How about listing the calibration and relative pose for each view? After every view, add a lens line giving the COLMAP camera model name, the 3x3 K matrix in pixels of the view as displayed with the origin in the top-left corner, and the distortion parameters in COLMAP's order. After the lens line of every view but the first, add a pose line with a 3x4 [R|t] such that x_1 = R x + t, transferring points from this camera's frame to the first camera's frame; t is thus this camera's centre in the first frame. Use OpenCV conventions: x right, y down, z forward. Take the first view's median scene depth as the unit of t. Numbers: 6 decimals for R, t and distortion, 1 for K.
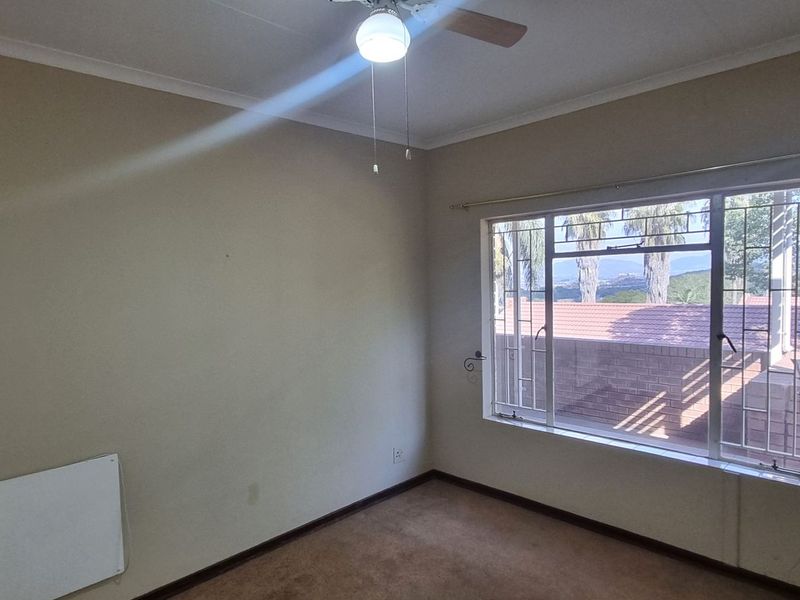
lens RADIAL K [[537.7, 0, 400.0], [0, 537.7, 300.0], [0, 0, 1]] dist [-0.000202, -0.001153]
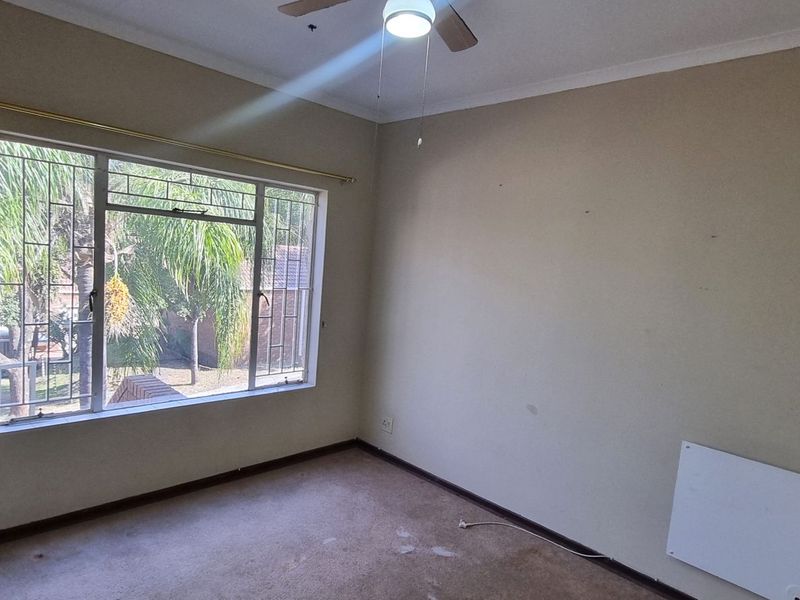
lens RADIAL K [[509.8, 0, 405.3], [0, 509.8, 289.5], [0, 0, 1]] dist [0.020840, -0.003832]
pose [[-0.024253, -0.038822, 0.998952, -0.586512], [-0.047566, 0.998159, 0.037636, -0.006252], [-0.998574, -0.046603, -0.026055, 0.619686]]
